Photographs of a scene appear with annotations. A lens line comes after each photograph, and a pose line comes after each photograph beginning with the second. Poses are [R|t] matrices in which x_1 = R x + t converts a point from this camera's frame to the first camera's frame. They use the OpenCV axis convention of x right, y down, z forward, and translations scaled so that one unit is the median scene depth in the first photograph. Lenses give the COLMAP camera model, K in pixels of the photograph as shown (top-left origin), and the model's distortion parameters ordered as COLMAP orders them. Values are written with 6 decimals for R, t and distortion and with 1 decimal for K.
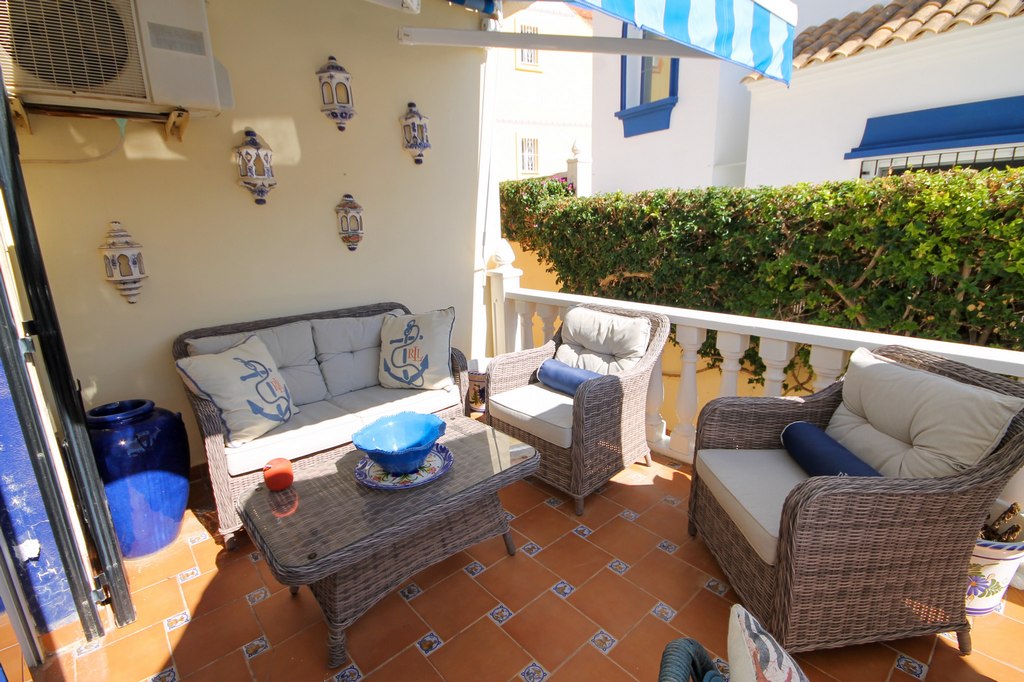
lens RADIAL K [[476.5, 0, 524.3], [0, 476.5, 342.4], [0, 0, 1]] dist [0.002414, -0.008506]
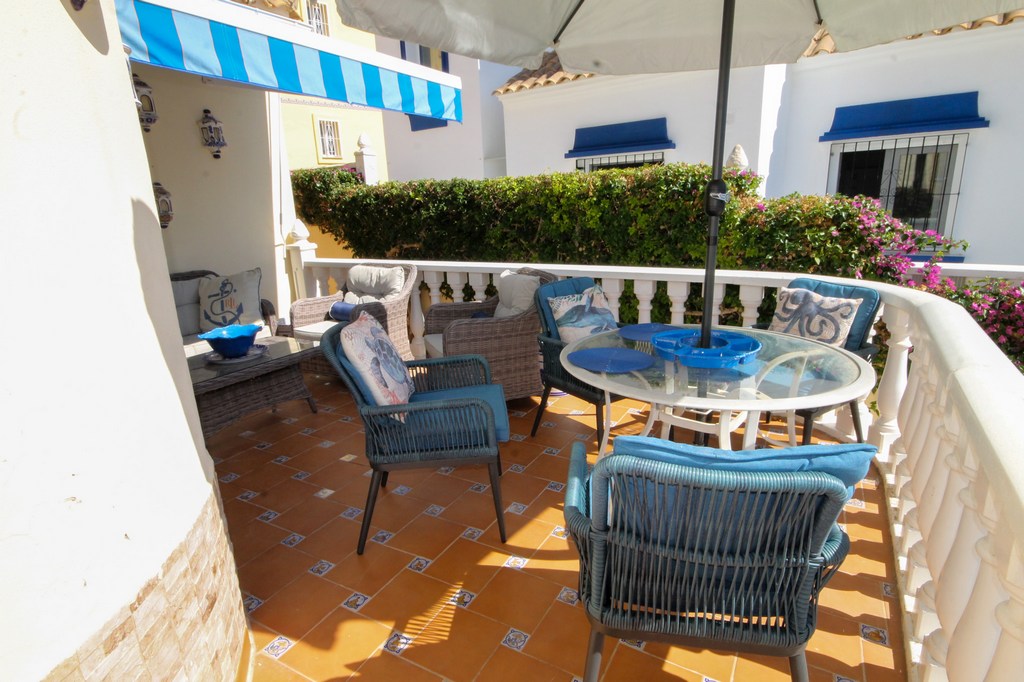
lens RADIAL K [[534.9, 0, 523.6], [0, 534.9, 342.1], [0, 0, 1]] dist [0.000297, 0.000176]
pose [[0.947693, -0.086335, 0.307284, 0.064787], [0.088186, 0.996073, 0.007884, 0.160937], [-0.306758, 0.019626, 0.951585, -0.562689]]
